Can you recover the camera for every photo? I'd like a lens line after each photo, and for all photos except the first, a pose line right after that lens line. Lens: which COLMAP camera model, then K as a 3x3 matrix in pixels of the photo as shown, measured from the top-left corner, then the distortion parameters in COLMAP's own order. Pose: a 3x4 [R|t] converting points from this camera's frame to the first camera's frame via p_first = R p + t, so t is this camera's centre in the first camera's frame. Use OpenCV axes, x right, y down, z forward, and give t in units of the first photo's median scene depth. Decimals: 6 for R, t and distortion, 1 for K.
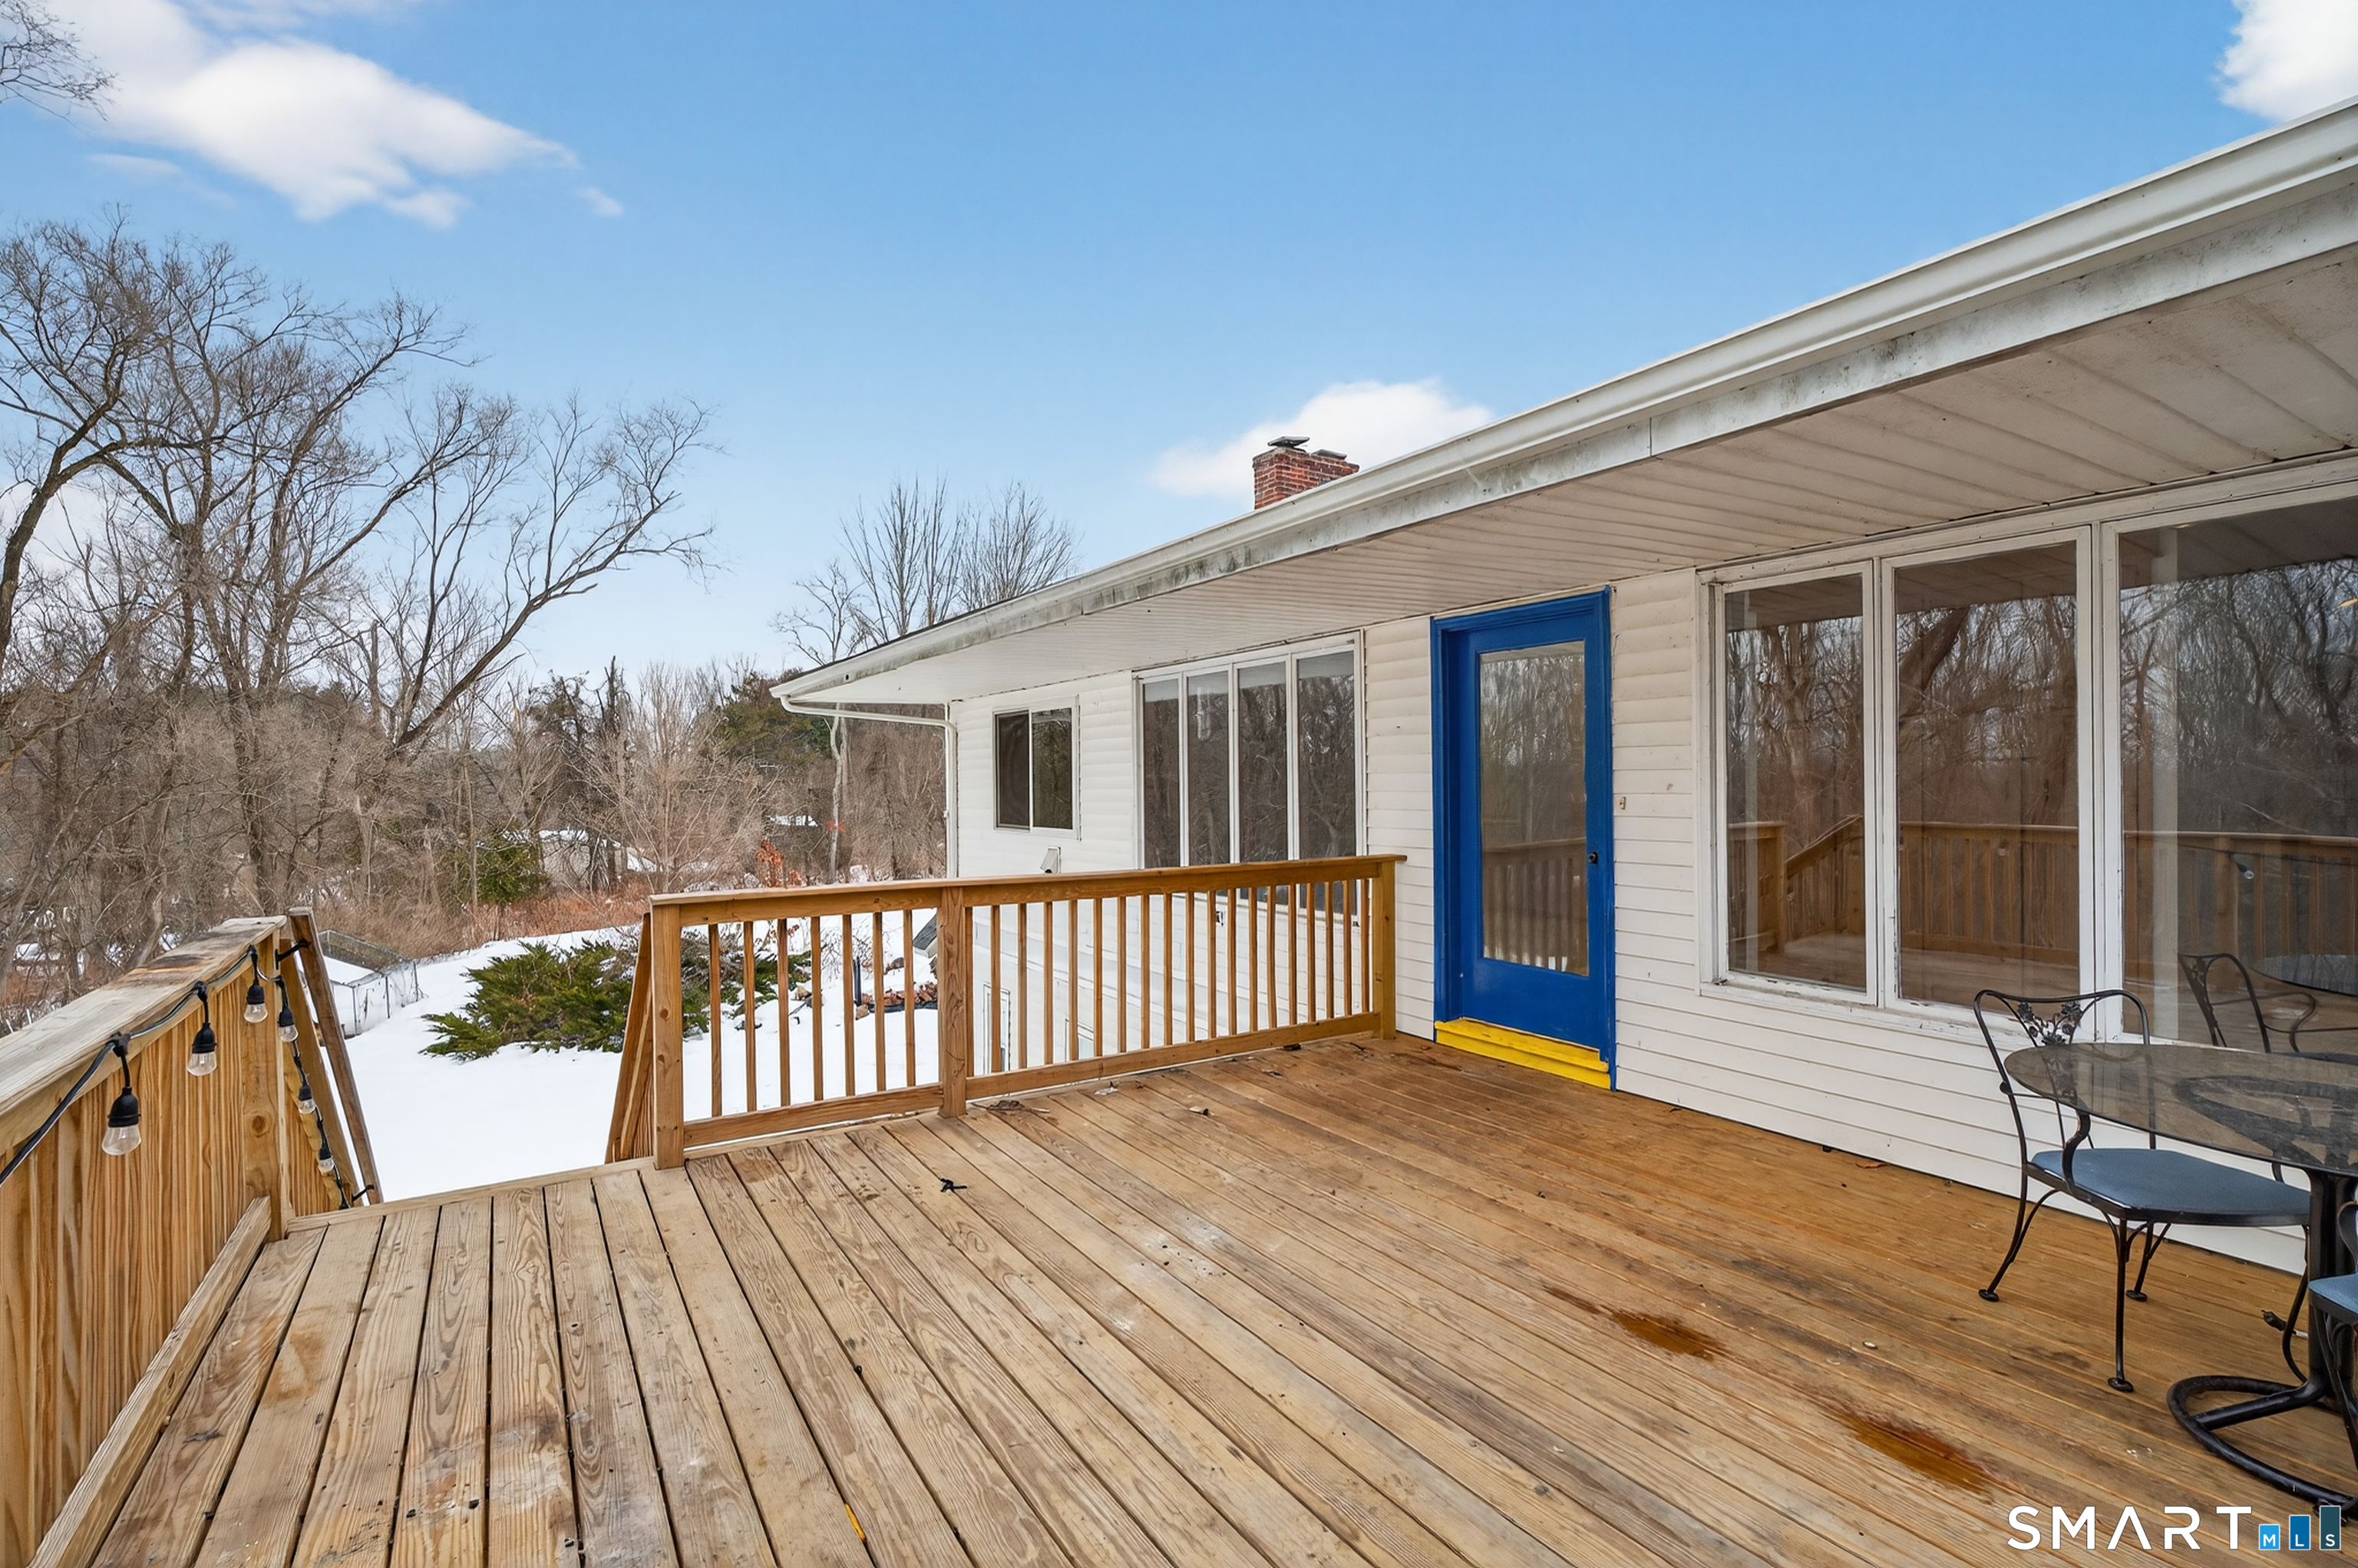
lens RADIAL K [[1050.6, 0, 1179.0], [0, 1050.6, 784.0], [0, 0, 1]] dist [-0.022583, 0.009673]
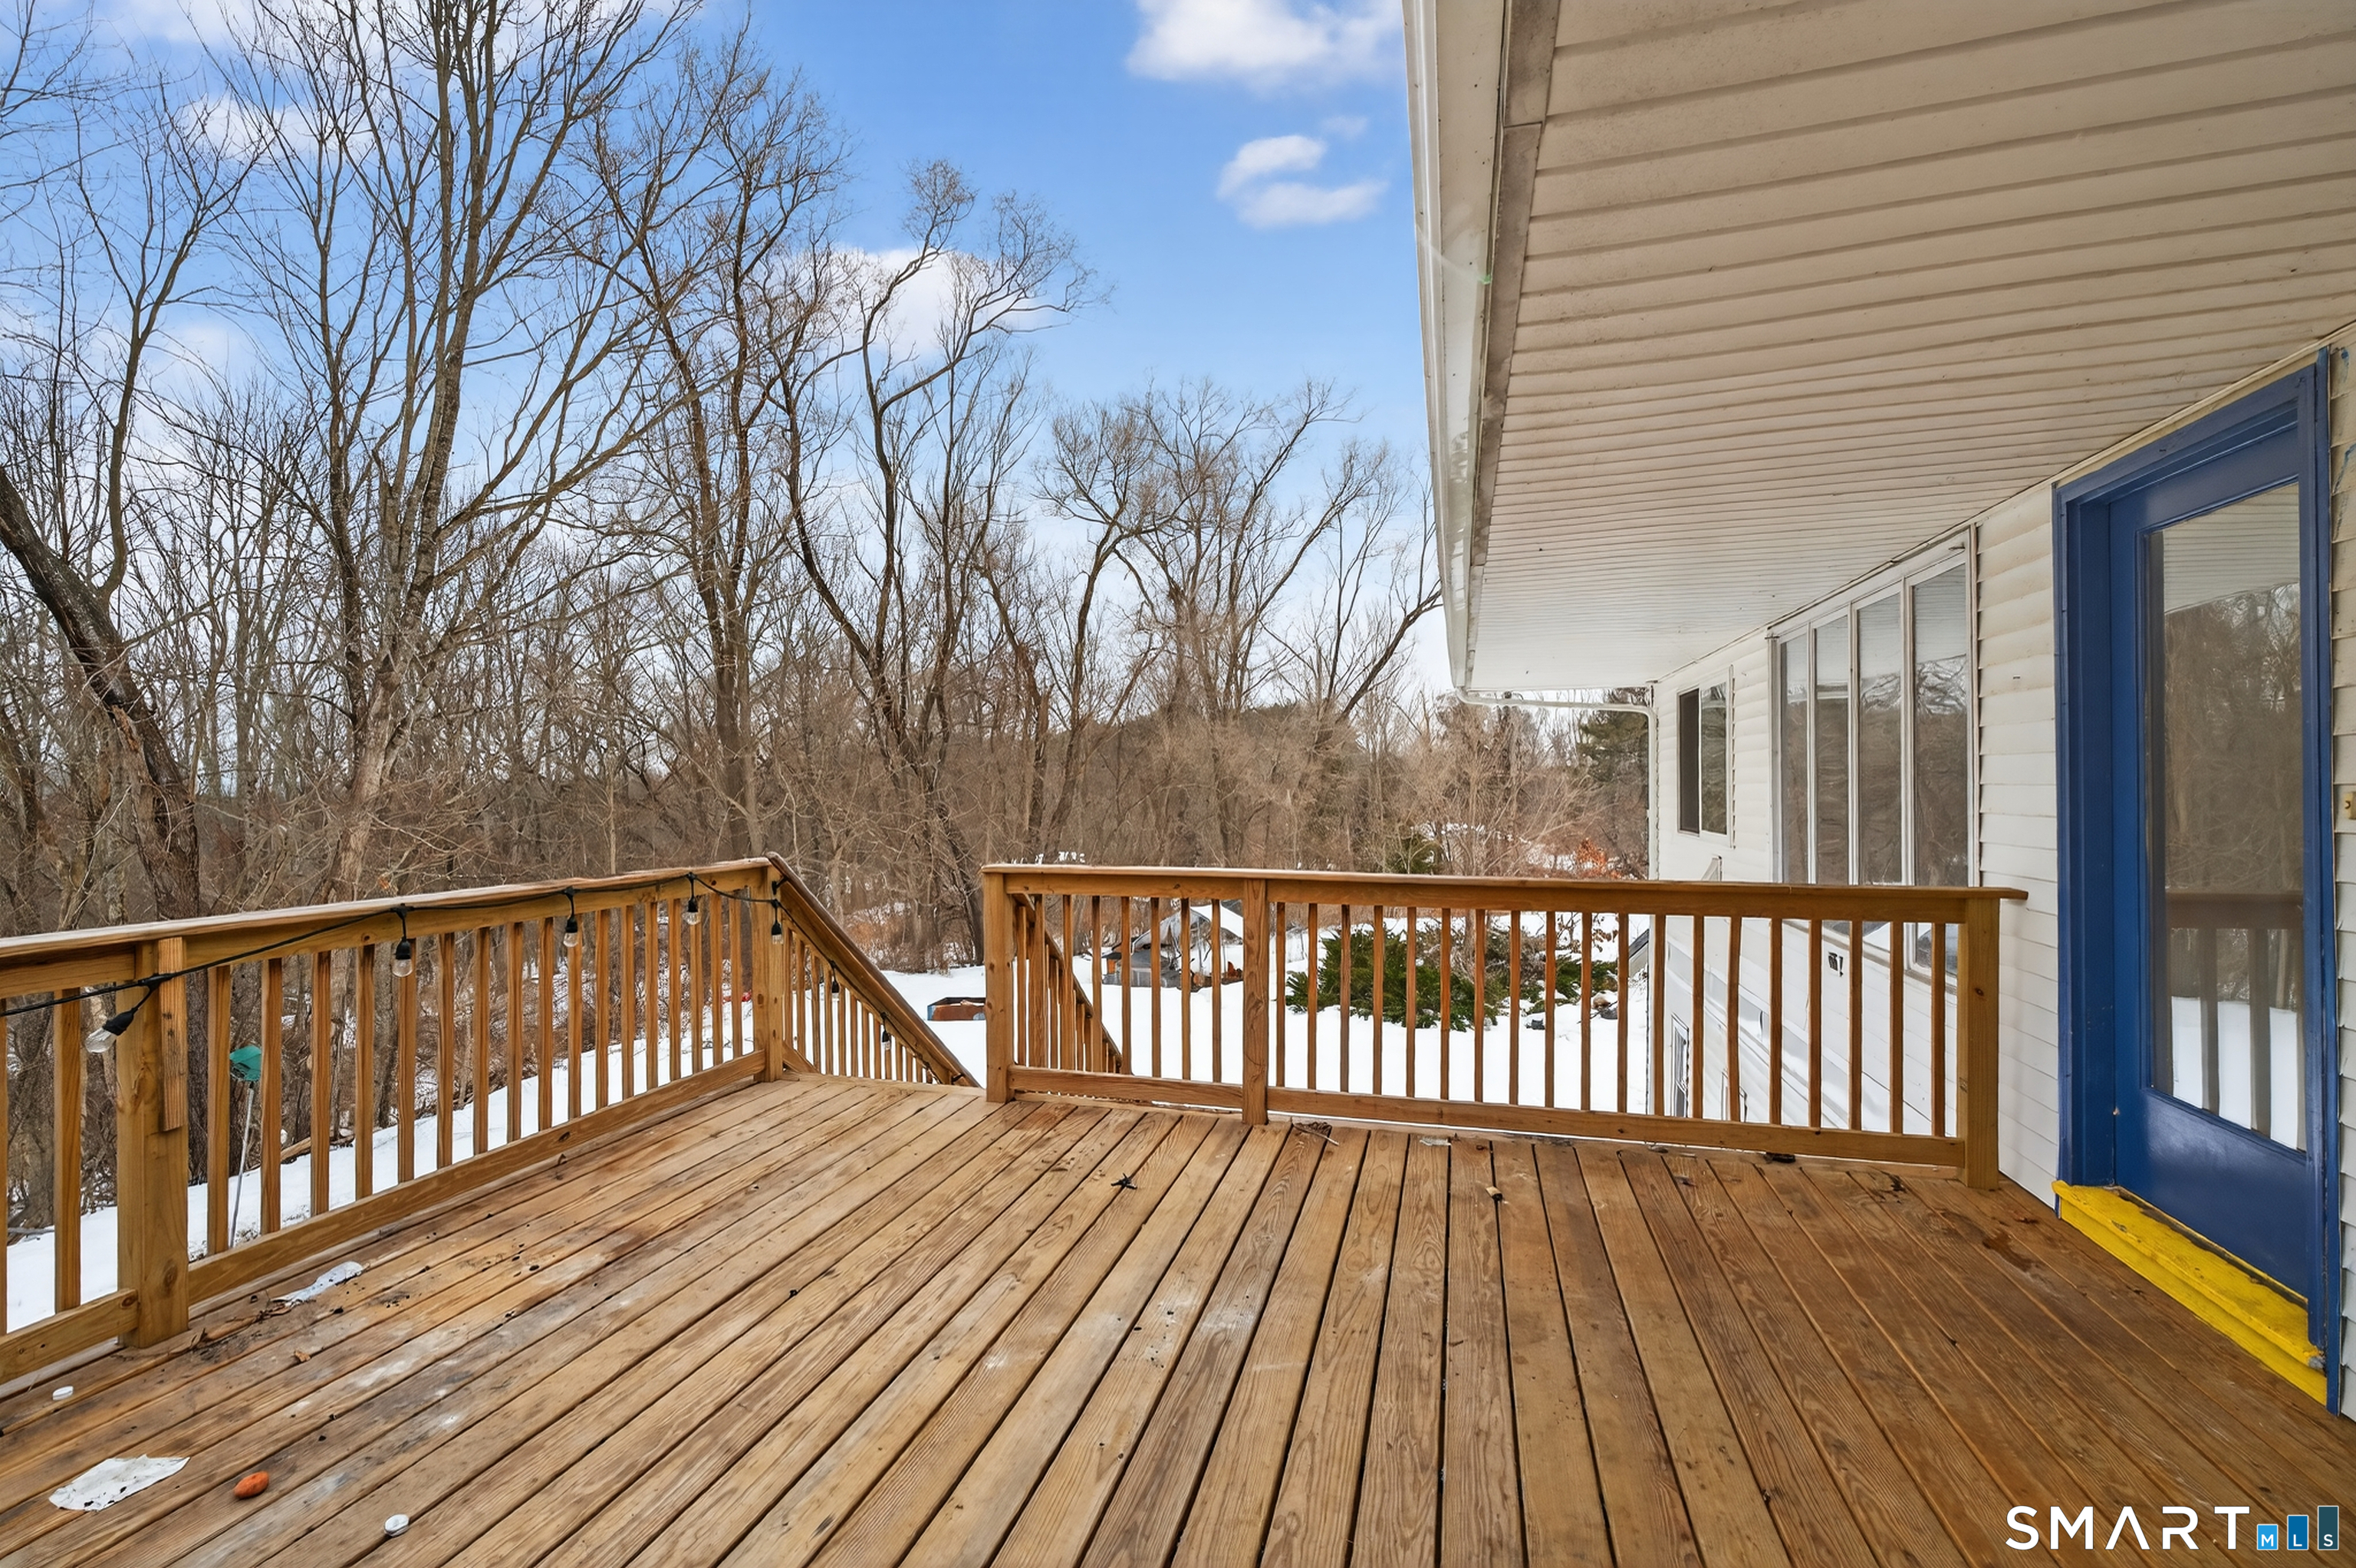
lens RADIAL K [[1070.3, 0, 1178.0], [0, 1070.3, 784.0], [0, 0, 1]] dist [-0.036242, 0.031893]
pose [[0.671475, 0.007088, -0.740993, 0.445332], [-0.006572, 0.999972, 0.003610, 0.010430], [0.740998, 0.002446, 0.671503, 0.309875]]
